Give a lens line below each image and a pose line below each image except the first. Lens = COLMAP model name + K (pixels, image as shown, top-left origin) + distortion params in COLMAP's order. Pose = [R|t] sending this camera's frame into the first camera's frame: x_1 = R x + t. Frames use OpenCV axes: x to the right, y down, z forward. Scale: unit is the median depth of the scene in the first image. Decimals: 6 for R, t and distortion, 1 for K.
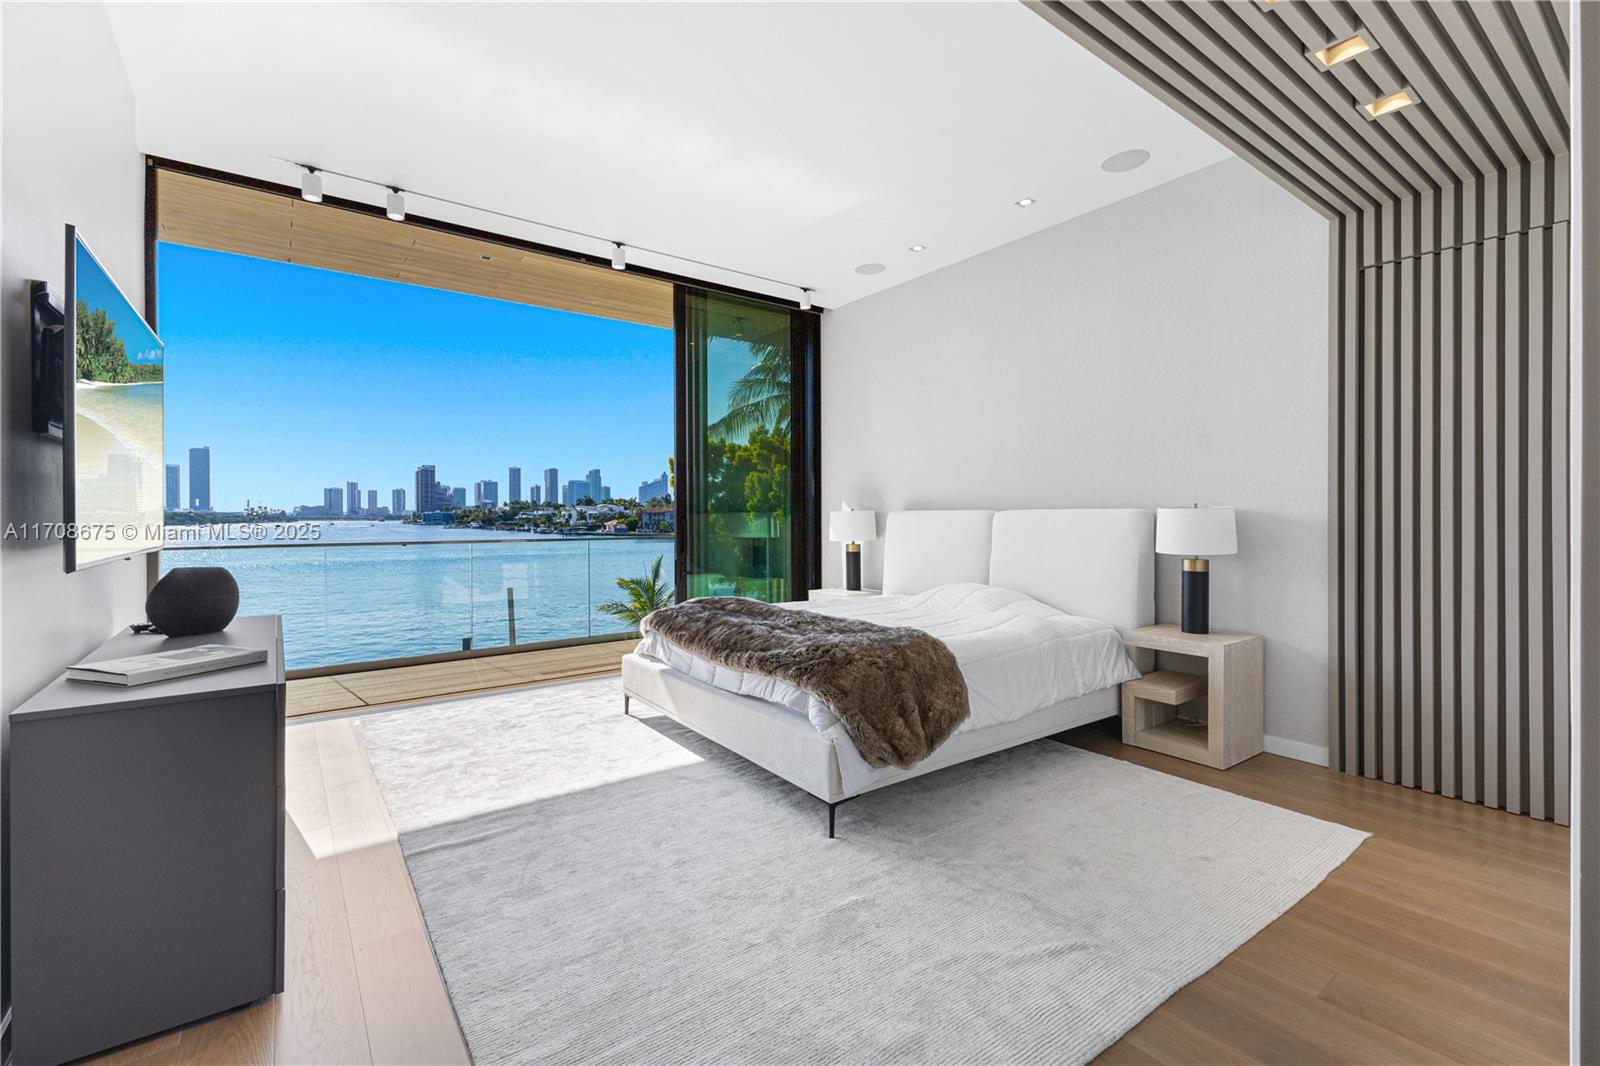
lens RADIAL K [[695.0, 0, 802.9], [0, 695.0, 523.3], [0, 0, 1]] dist [0.000743, 0.000080]
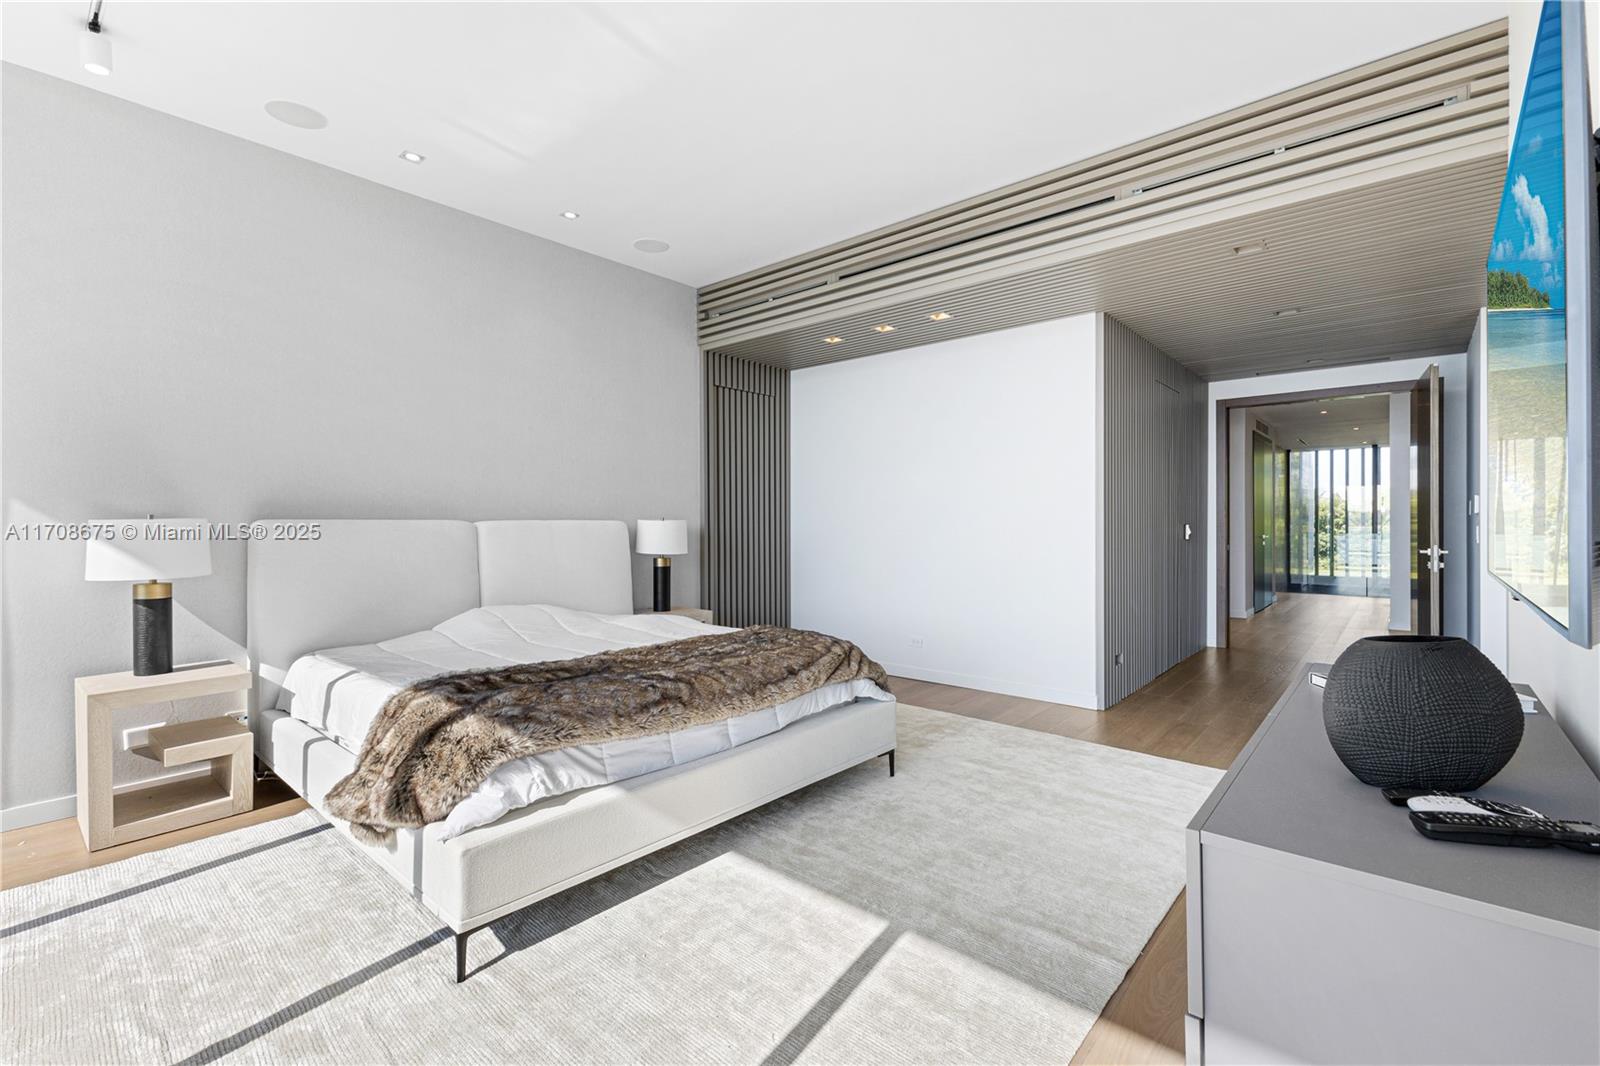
lens RADIAL K [[695.0, 0, 801.2], [0, 695.0, 528.9], [0, 0, 1]] dist [0.000743, 0.000080]
pose [[-0.222290, -0.001350, 0.974980, -0.840824], [0.014290, 0.999887, 0.004642, -0.008893], [-0.974876, 0.014964, -0.222245, 1.029455]]
